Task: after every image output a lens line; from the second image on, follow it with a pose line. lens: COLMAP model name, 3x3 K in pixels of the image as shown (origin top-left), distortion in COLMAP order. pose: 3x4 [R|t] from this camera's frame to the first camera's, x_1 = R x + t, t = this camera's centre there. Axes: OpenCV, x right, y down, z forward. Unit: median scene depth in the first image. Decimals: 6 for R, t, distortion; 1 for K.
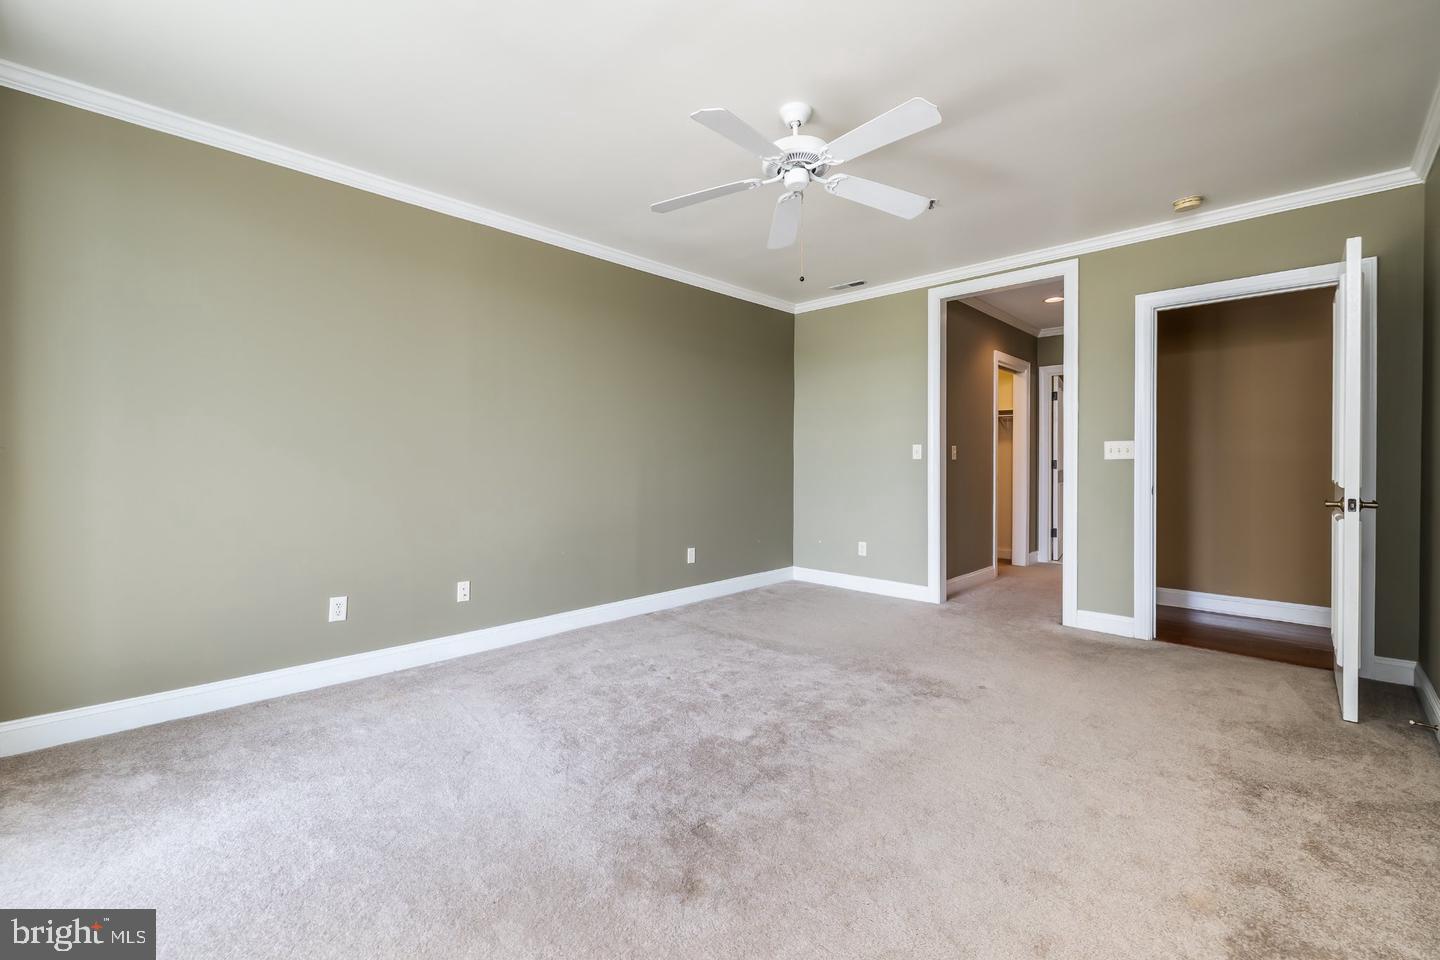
lens RADIAL K [[609.2, 0, 720.0], [0, 609.2, 480.0], [0, 0, 1]] dist [0.000729, 0.000176]
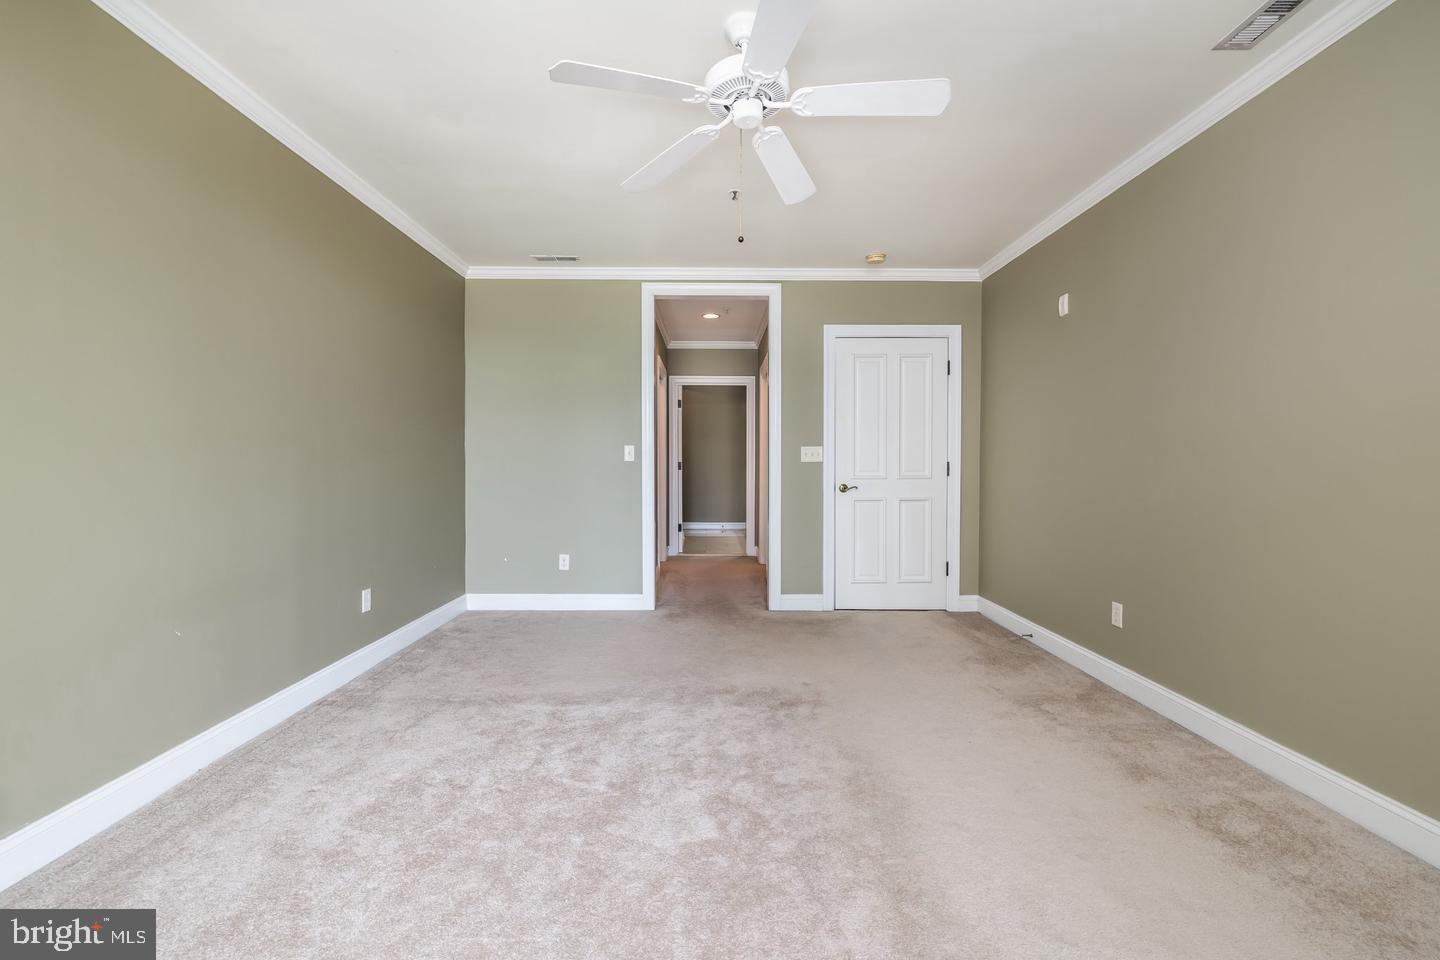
lens RADIAL K [[609.2, 0, 720.0], [0, 609.2, 480.0], [0, 0, 1]] dist [0.000729, 0.000176]
pose [[0.710273, -0.017614, 0.703706, -0.352589], [0.019504, 0.999796, 0.005340, -0.009953], [-0.703656, 0.009932, 0.710472, 0.338121]]
